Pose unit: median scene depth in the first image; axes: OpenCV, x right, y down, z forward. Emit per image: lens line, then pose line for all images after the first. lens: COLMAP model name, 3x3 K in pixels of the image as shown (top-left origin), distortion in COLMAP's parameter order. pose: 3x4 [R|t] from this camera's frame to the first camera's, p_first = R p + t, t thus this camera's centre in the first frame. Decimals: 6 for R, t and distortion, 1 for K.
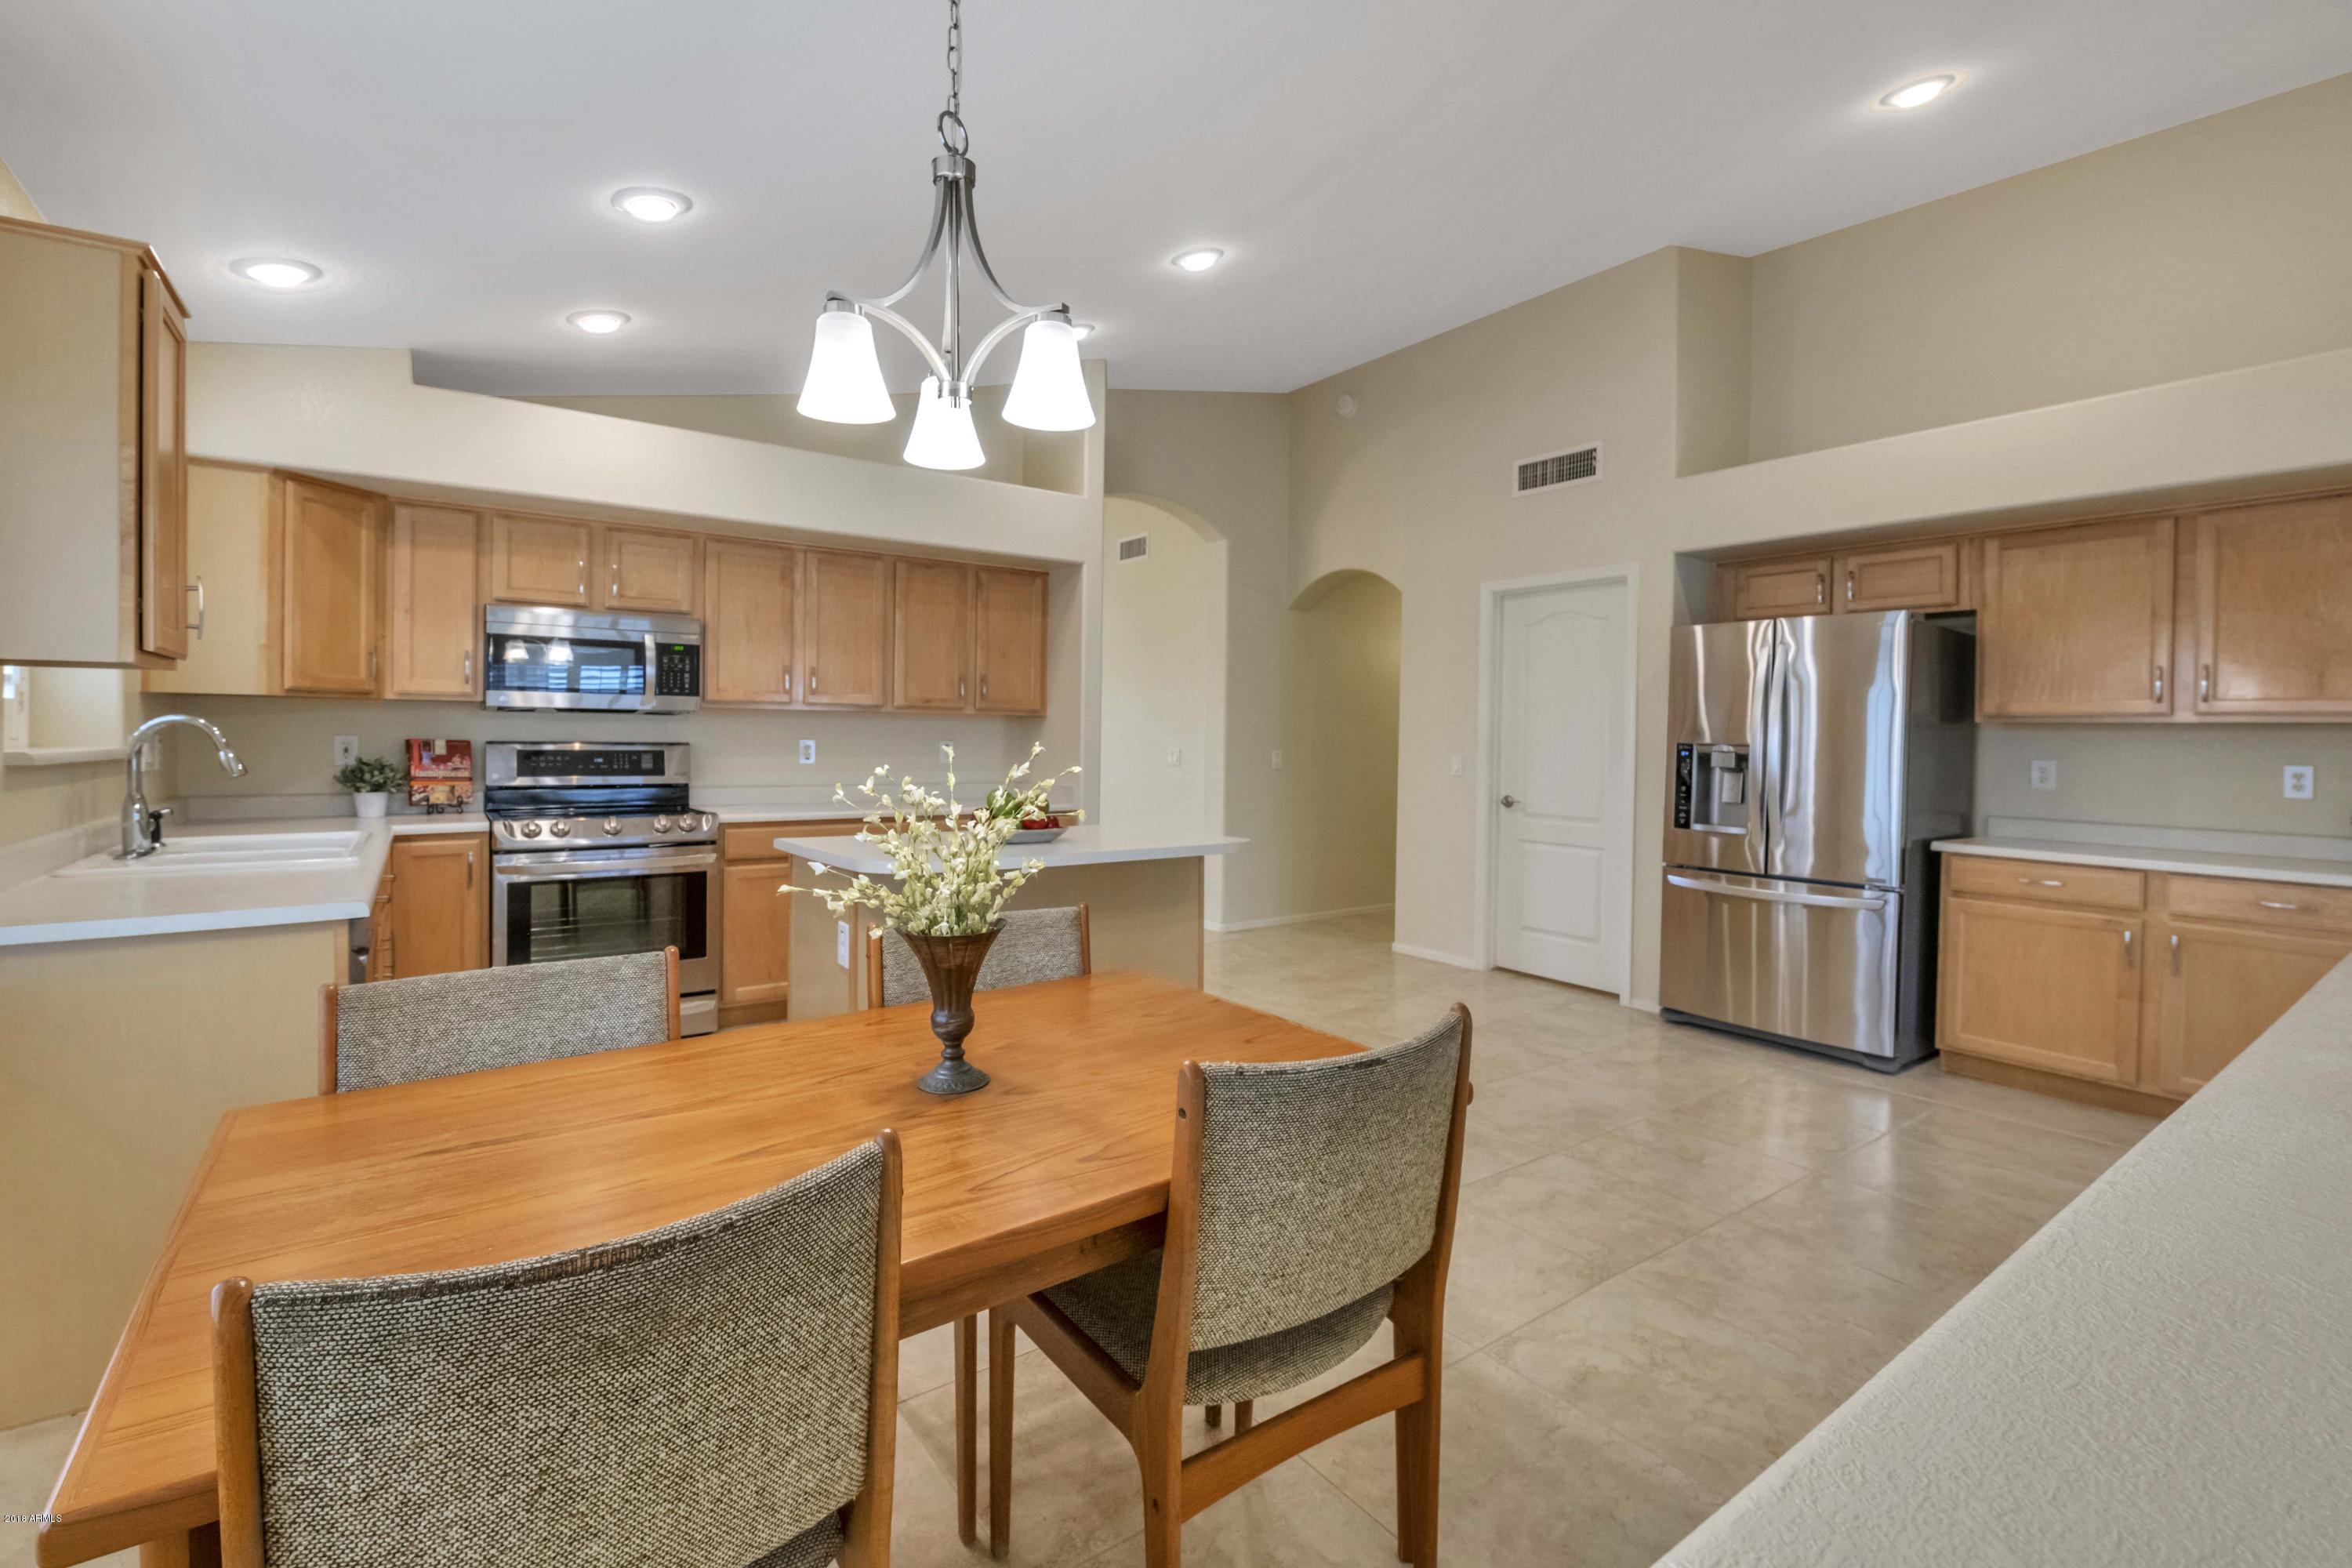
lens RADIAL K [[1037.7, 0, 1177.7], [0, 1037.7, 772.5], [0, 0, 1]] dist [0.001767, 0.000077]
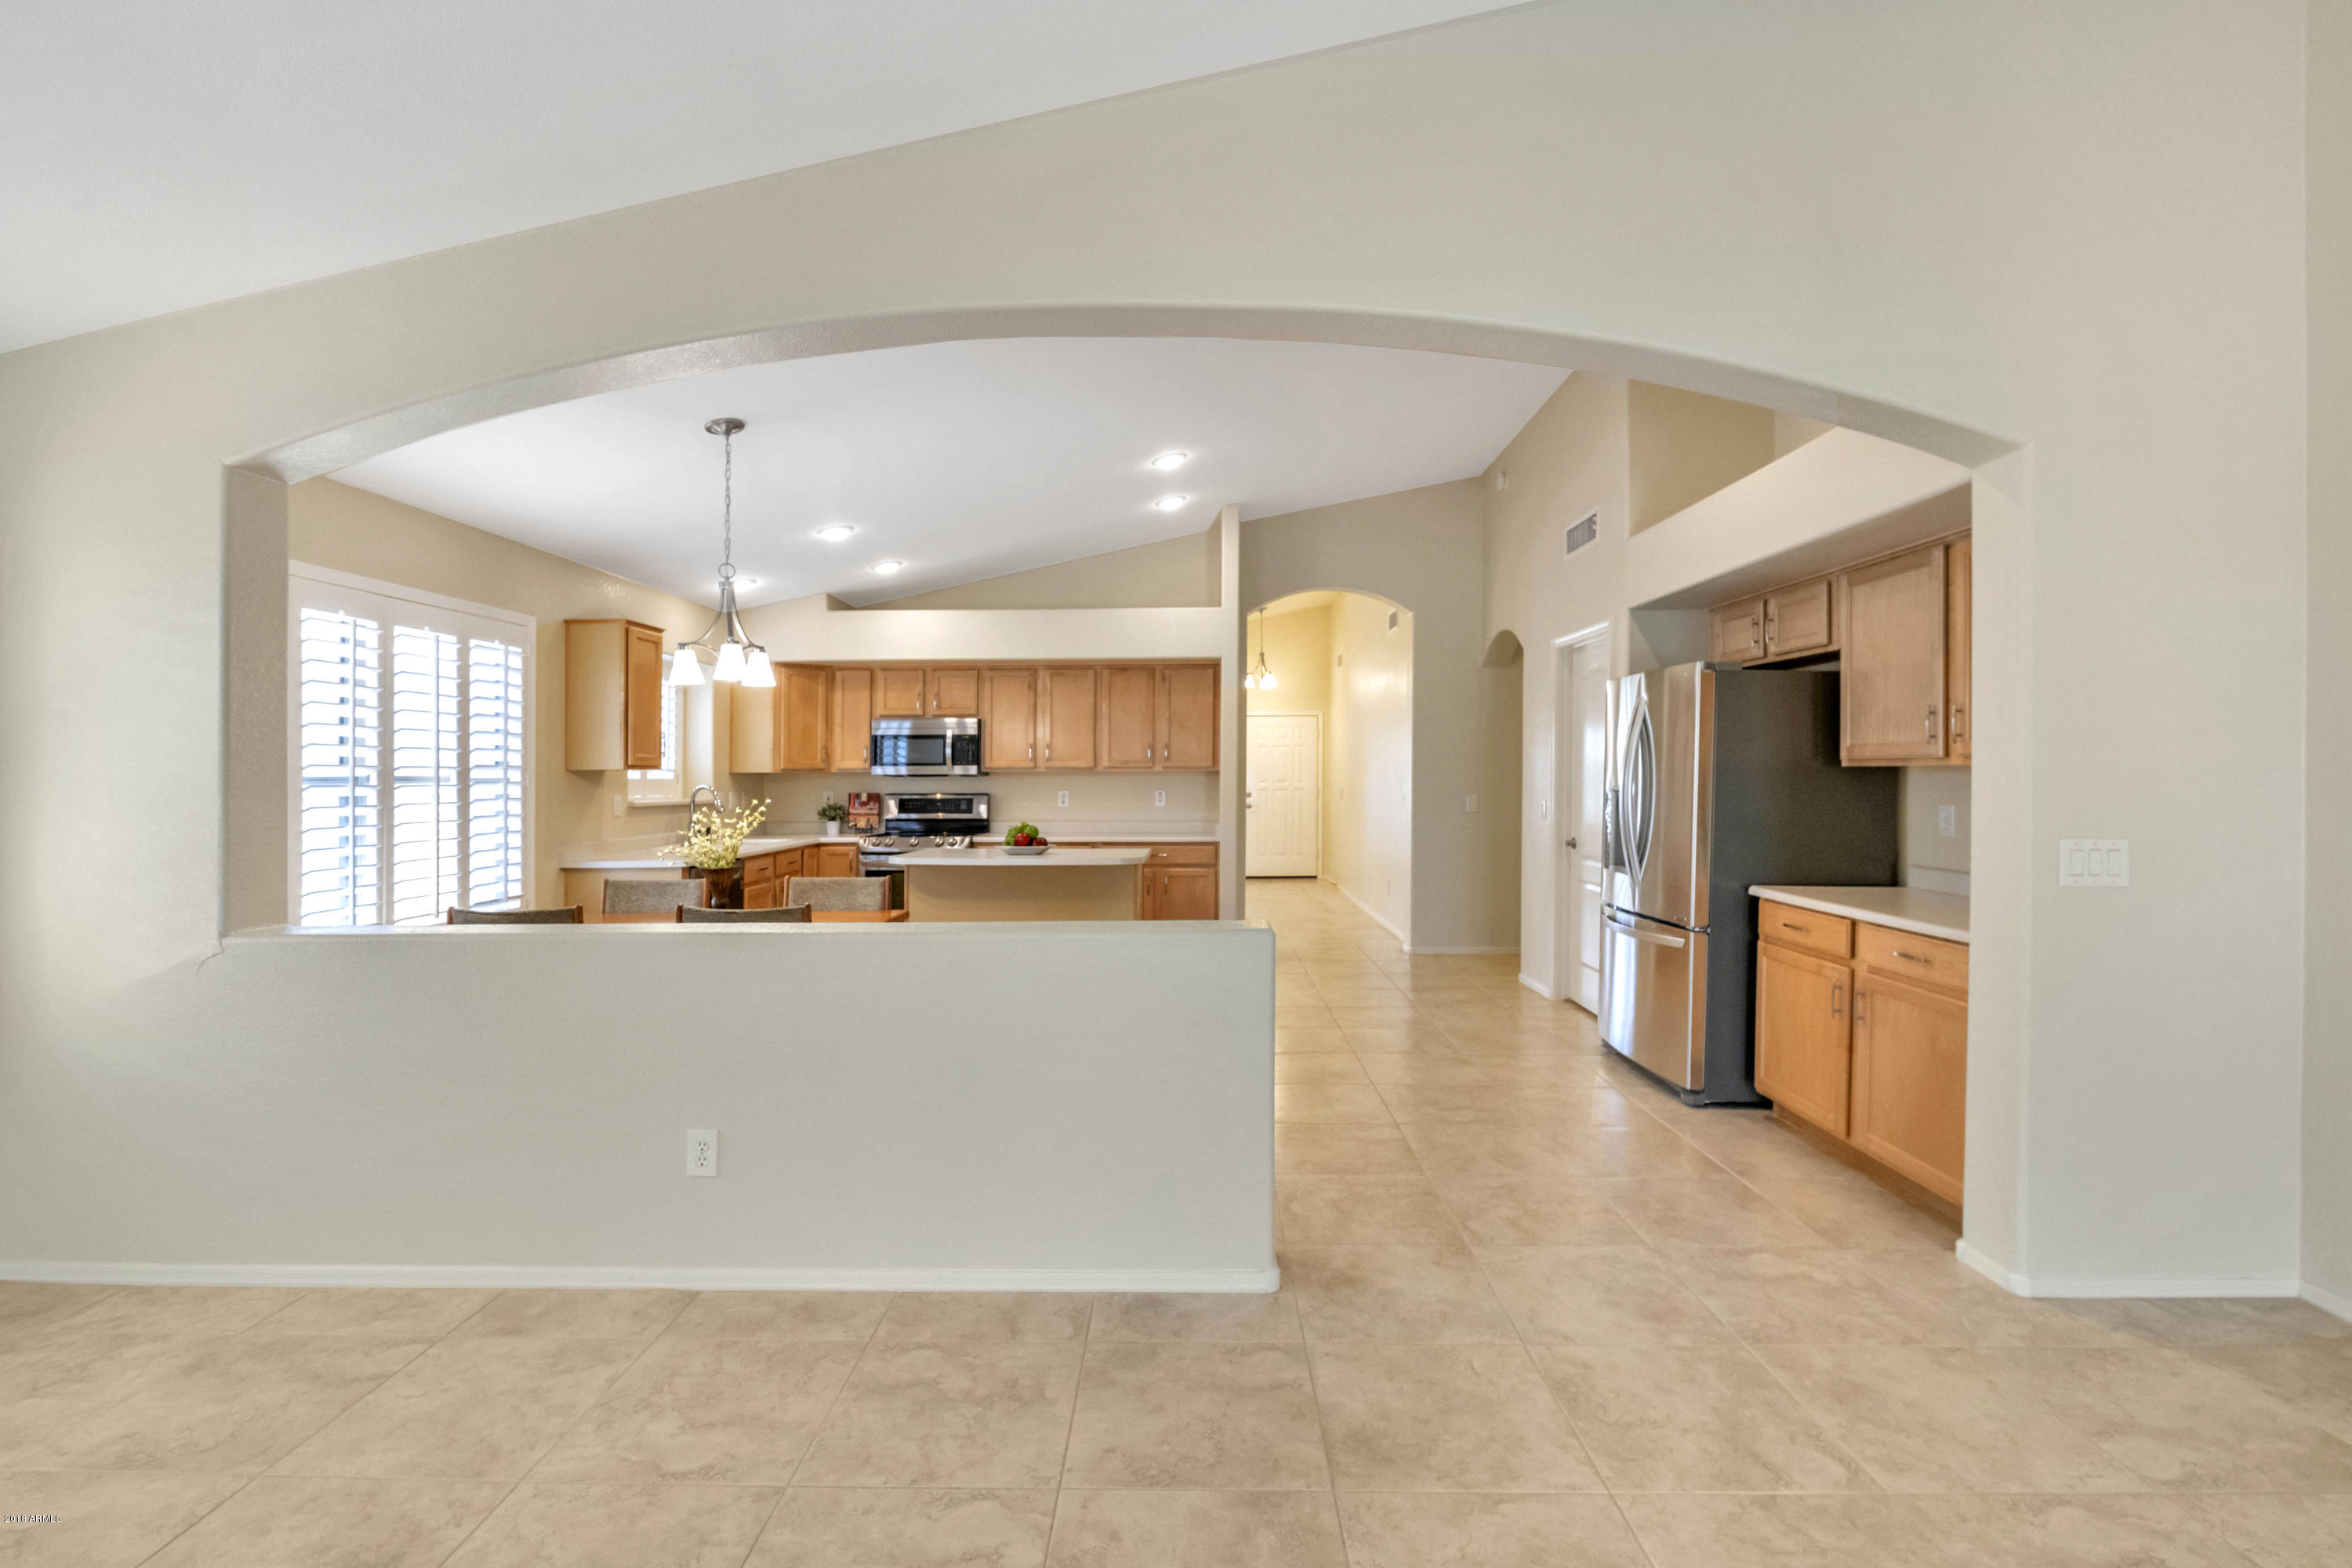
lens RADIAL K [[1075.2, 0, 1176.9], [0, 1075.2, 796.4], [0, 0, 1]] dist [-0.006986, -0.000636]
pose [[0.789491, -0.003786, -0.613751, 0.893951], [-0.007485, 0.999847, -0.015797, 0.000059], [0.613717, 0.017065, 0.789342, -0.160013]]
